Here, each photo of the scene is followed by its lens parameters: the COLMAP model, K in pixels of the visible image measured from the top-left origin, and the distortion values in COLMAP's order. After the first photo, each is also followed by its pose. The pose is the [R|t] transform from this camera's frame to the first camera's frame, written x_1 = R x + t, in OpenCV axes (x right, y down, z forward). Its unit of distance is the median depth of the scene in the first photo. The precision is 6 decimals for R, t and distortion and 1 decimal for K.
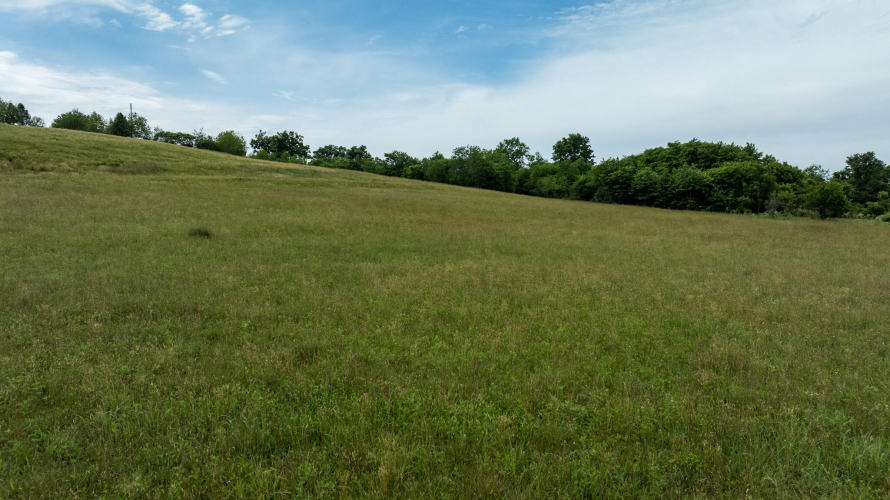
lens RADIAL K [[629.1, 0, 450.1], [0, 629.1, 250.0], [0, 0, 1]] dist [-0.034814, 0.043241]
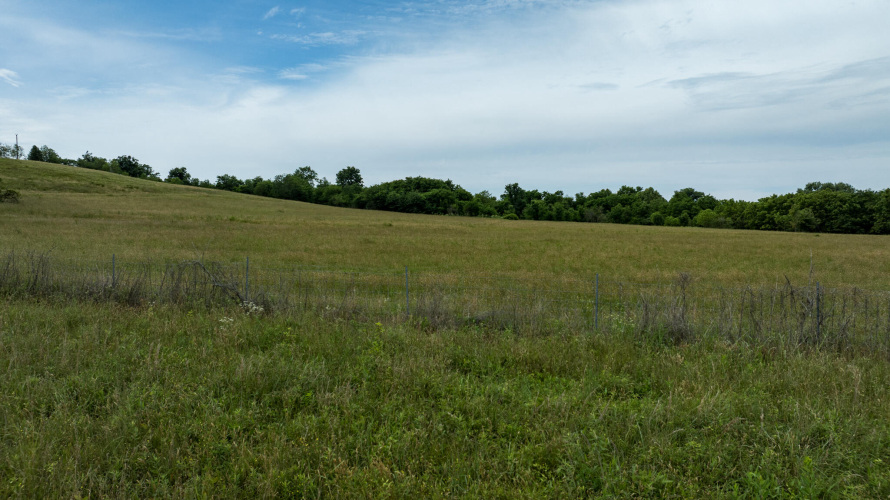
lens RADIAL K [[629.1, 0, 450.1], [0, 629.1, 250.0], [0, 0, 1]] dist [-0.034814, 0.043241]
pose [[0.929159, -0.018157, 0.369235, -0.159469], [0.026330, 0.999507, -0.017109, 0.056815], [-0.368742, 0.025619, 0.929179, -0.564459]]
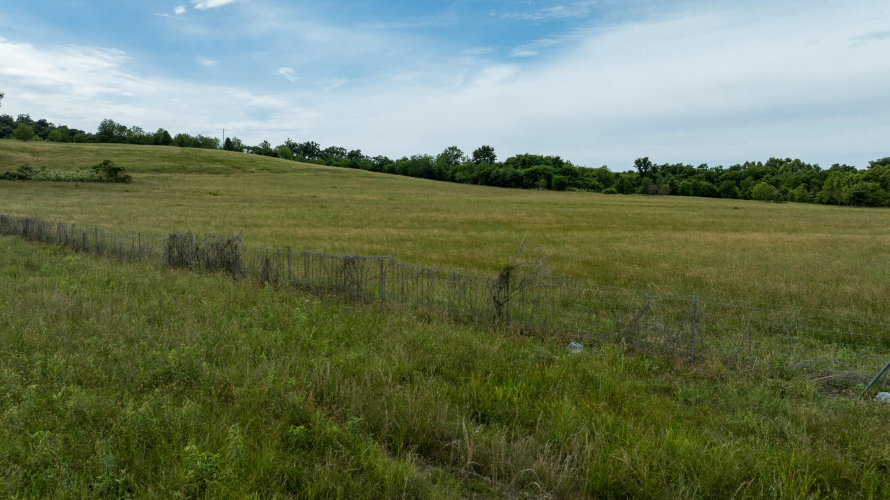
lens RADIAL K [[629.1, 0, 450.1], [0, 629.1, 250.0], [0, 0, 1]] dist [-0.034814, 0.043241]
pose [[0.999883, -0.002850, 0.015021, 0.084996], [0.002599, 0.999857, 0.016700, 0.072631], [-0.015067, -0.016659, 0.999748, -0.750240]]
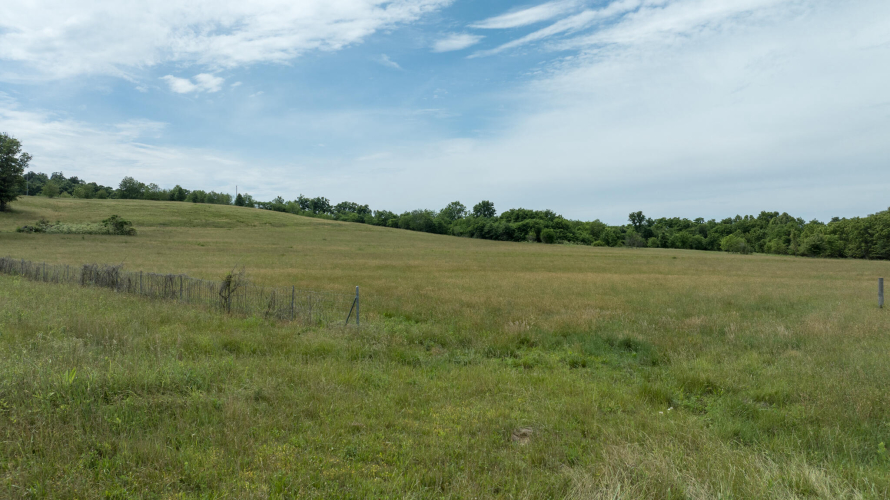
lens RADIAL K [[629.1, 0, 450.1], [0, 629.1, 250.0], [0, 0, 1]] dist [-0.034814, 0.043241]
pose [[0.999791, -0.001502, -0.020369, 0.148045], [0.000092, 0.997615, -0.069021, 0.080197], [0.020424, 0.069004, 0.997407, -0.809836]]
